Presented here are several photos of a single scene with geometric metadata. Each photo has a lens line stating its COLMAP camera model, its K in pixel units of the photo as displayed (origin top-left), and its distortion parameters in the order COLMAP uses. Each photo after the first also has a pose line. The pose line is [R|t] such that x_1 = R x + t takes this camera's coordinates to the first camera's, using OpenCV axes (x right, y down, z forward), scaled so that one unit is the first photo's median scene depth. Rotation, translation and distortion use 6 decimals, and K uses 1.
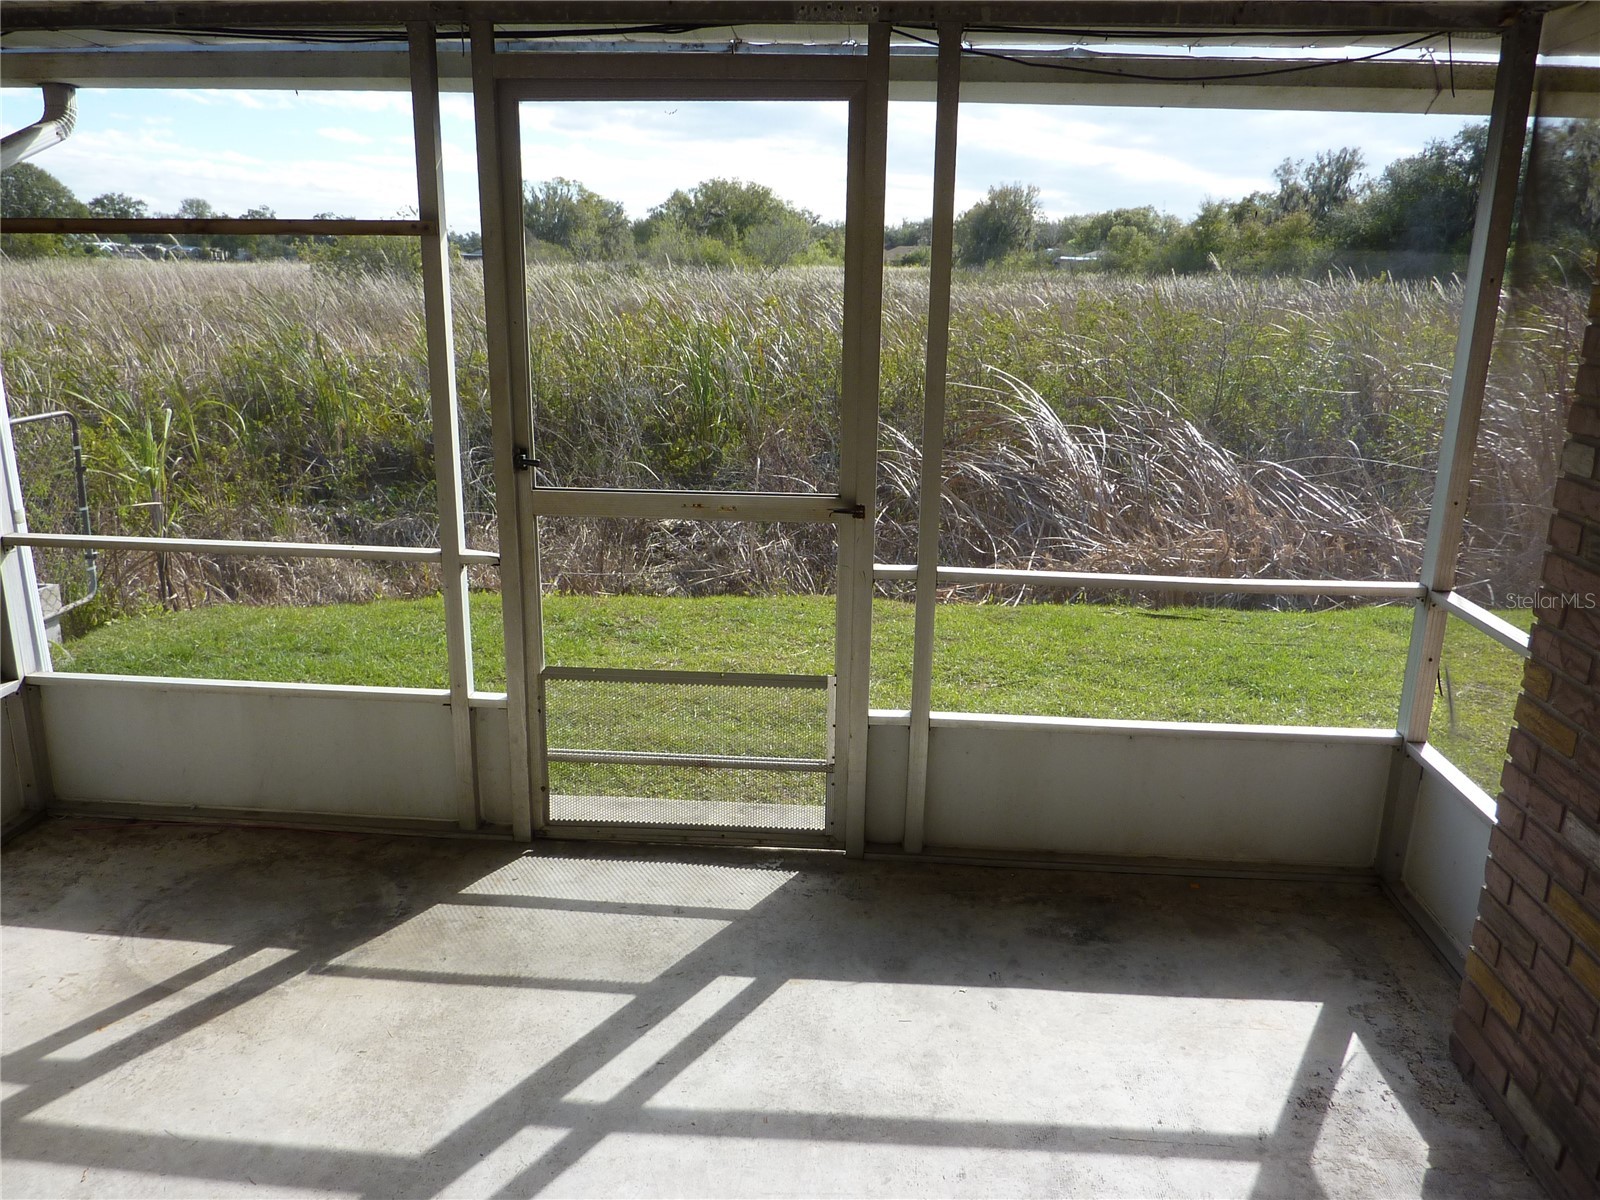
lens RADIAL K [[1187.2, 0, 796.0], [0, 1187.2, 600.1], [0, 0, 1]] dist [-0.039067, 0.013634]
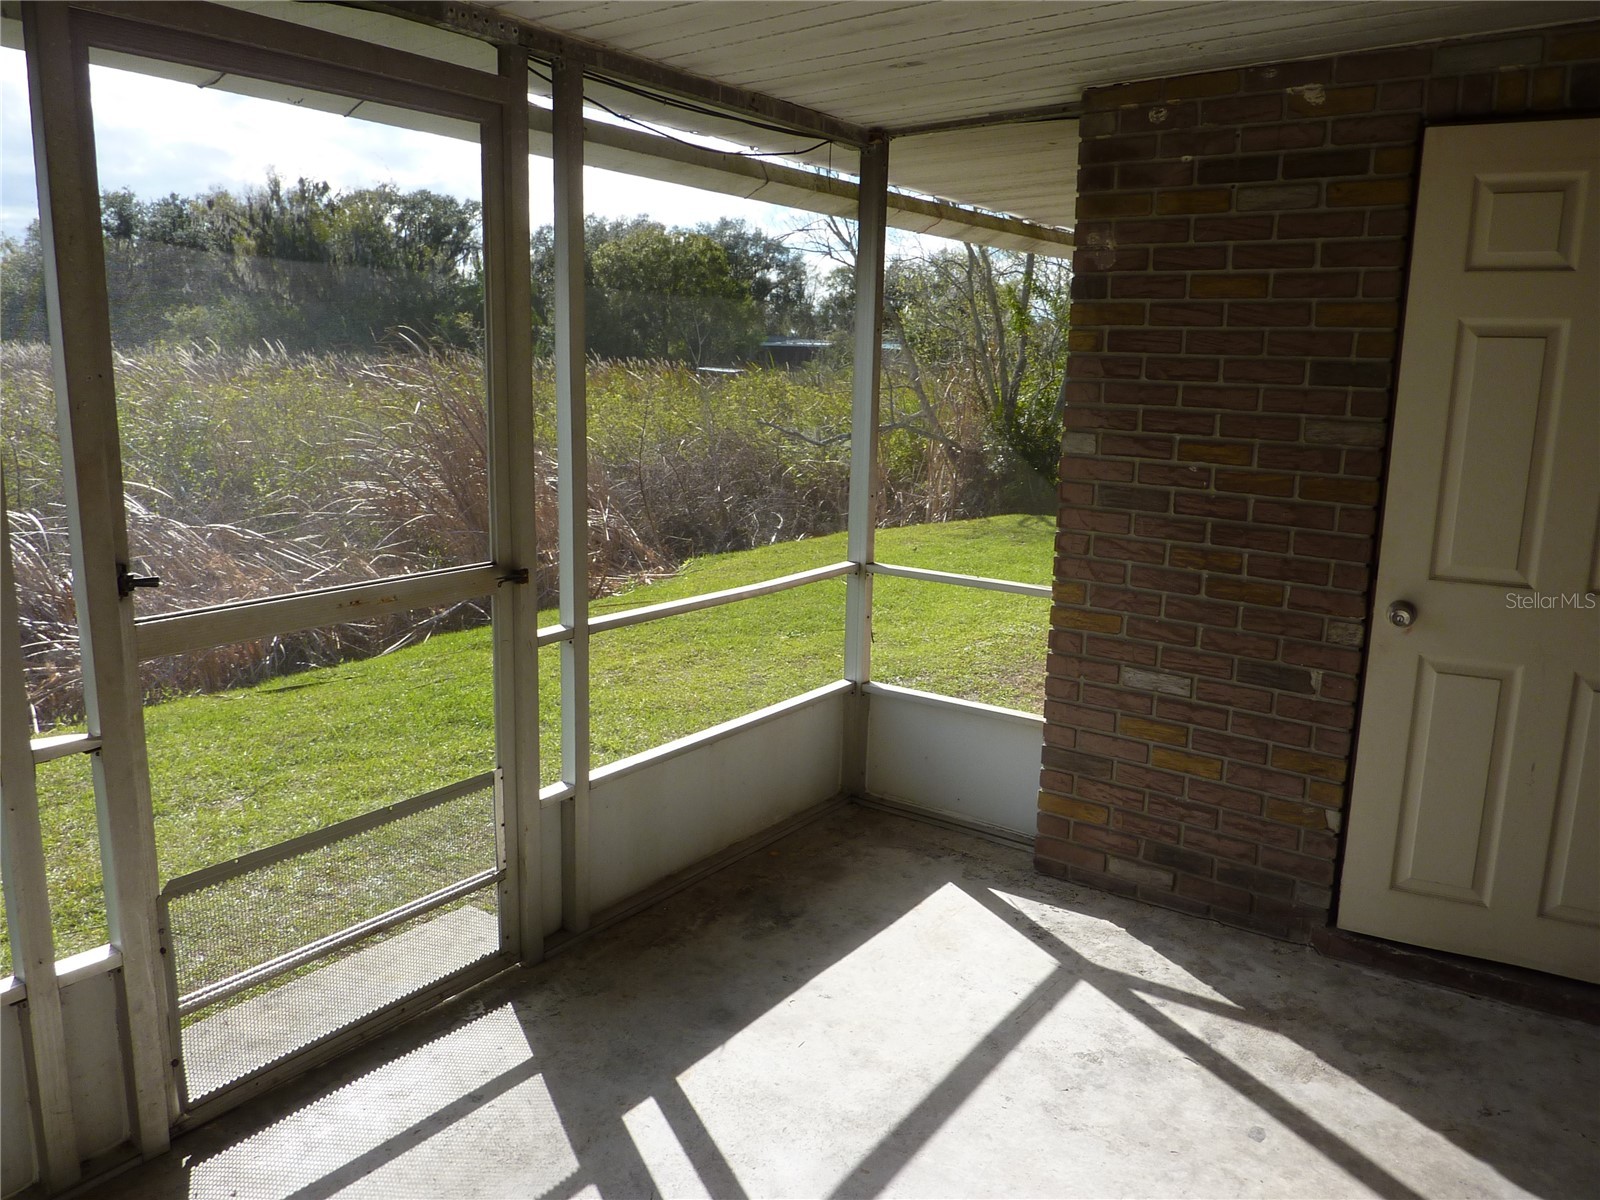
lens RADIAL K [[1187.2, 0, 796.0], [0, 1187.2, 600.1], [0, 0, 1]] dist [-0.039067, 0.013634]
pose [[0.524633, -0.172886, 0.833589, -0.562889], [0.215644, 0.974216, 0.066333, -0.068315], [-0.823564, 0.144958, 0.548388, 0.320173]]
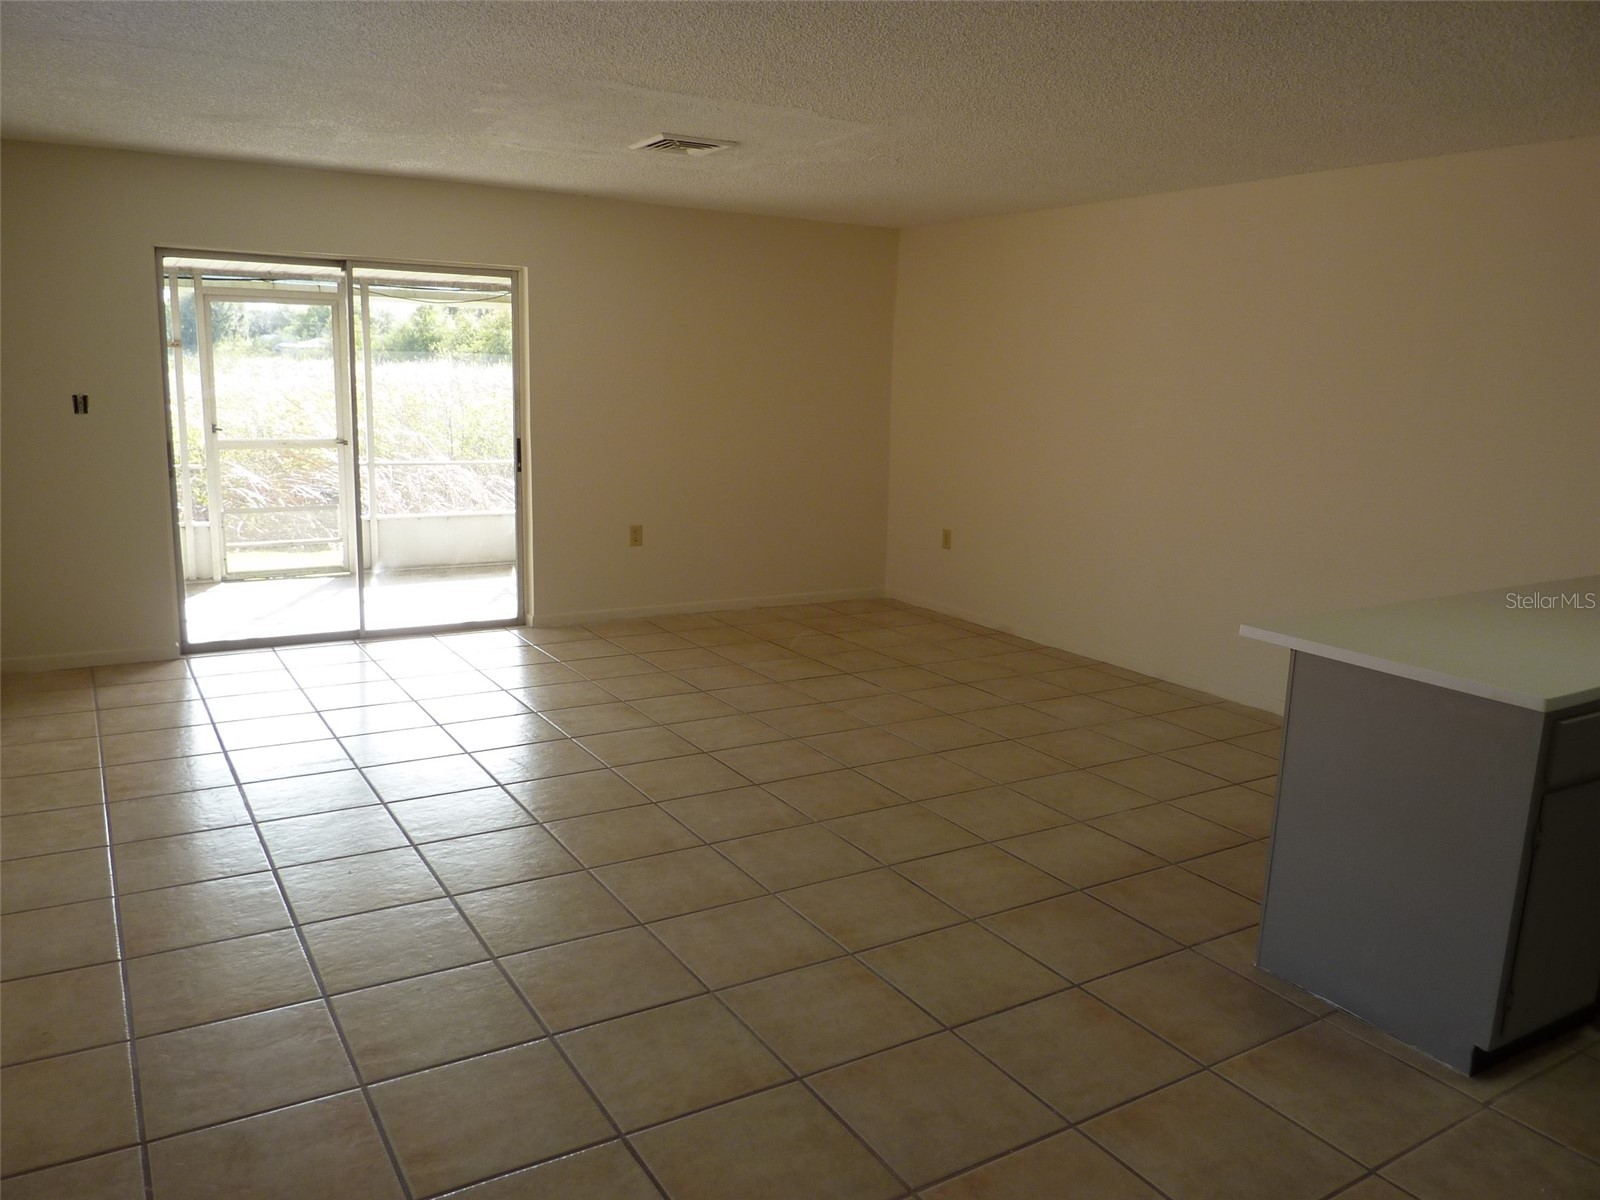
lens RADIAL K [[1187.2, 0, 796.0], [0, 1187.2, 600.1], [0, 0, 1]] dist [-0.039067, 0.013634]
pose [[0.813750, -0.103106, 0.571996, -0.701400], [0.142971, 0.989410, -0.025050, 0.506663], [-0.563356, 0.102164, 0.819874, -1.839206]]
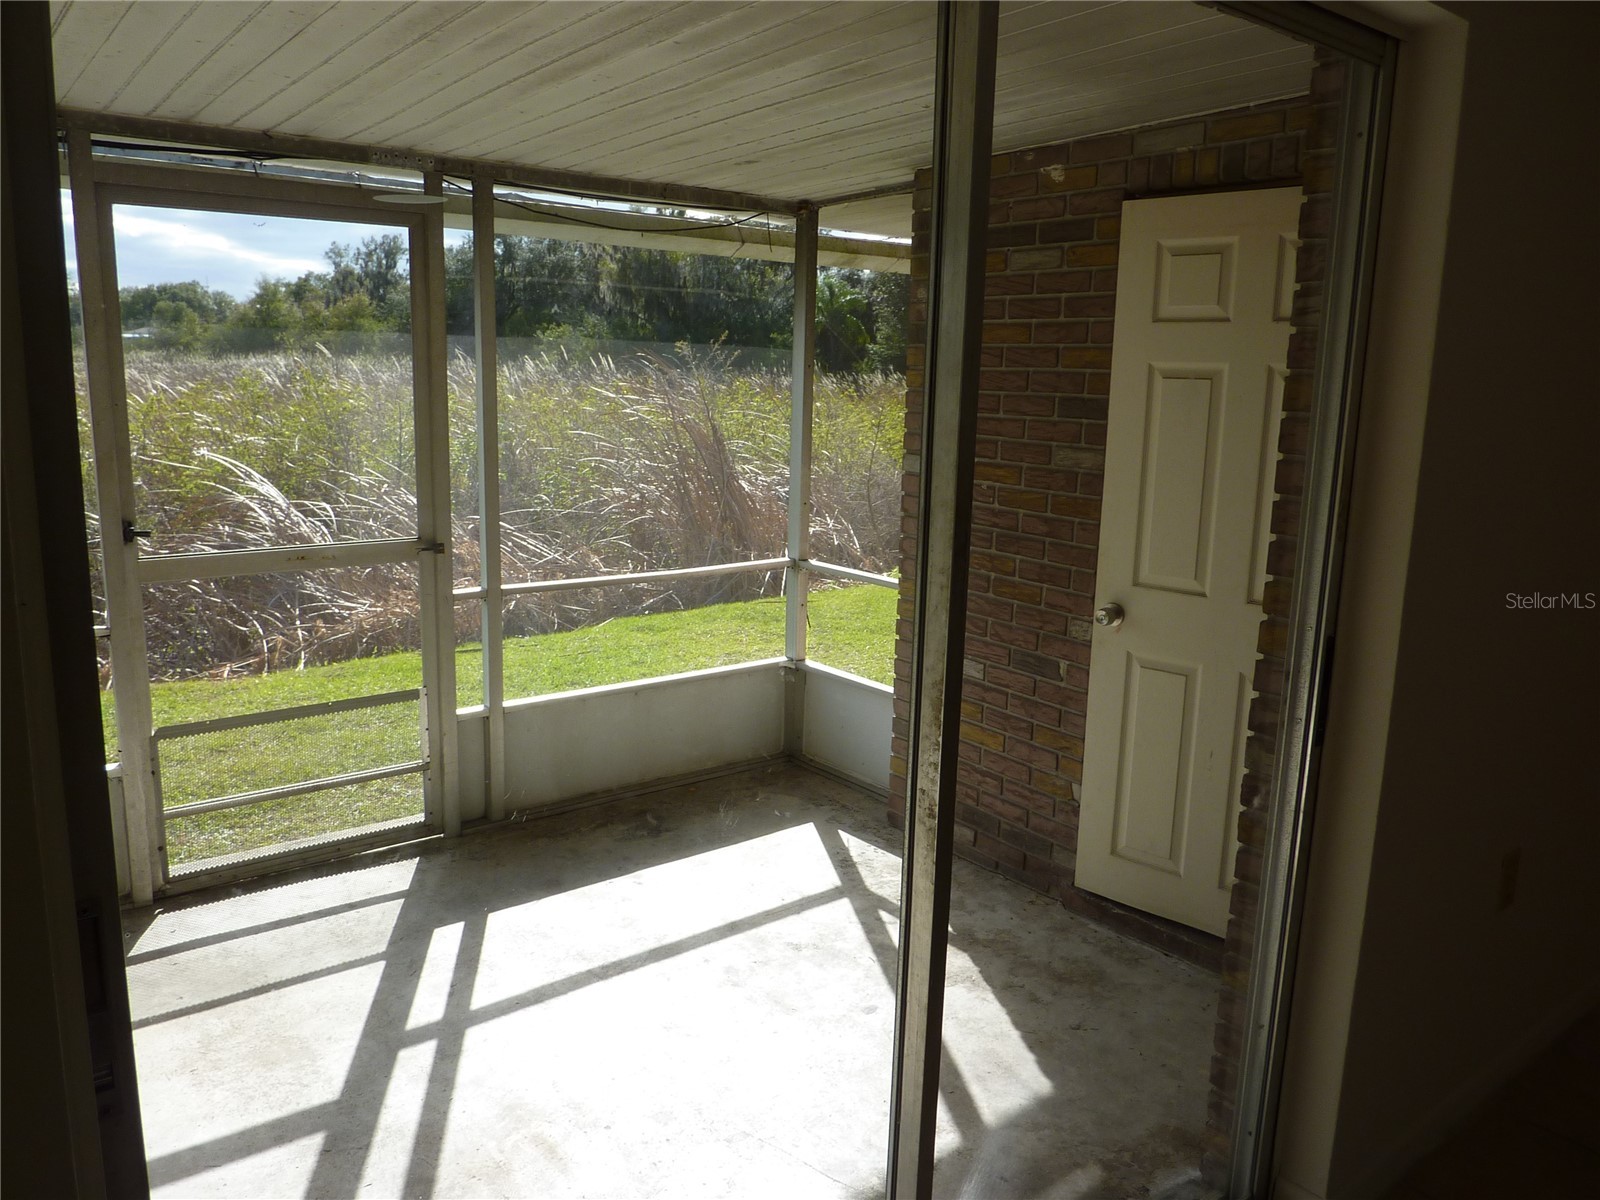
lens RADIAL K [[1182.1, 0, 796.3], [0, 1182.1, 600.8], [0, 0, 1]] dist [-0.008789, -0.035240]
pose [[0.738143, -0.126672, 0.662646, -0.477468], [0.167674, 0.985841, 0.001677, 0.038853], [-0.653476, 0.109870, 0.748931, -0.163834]]
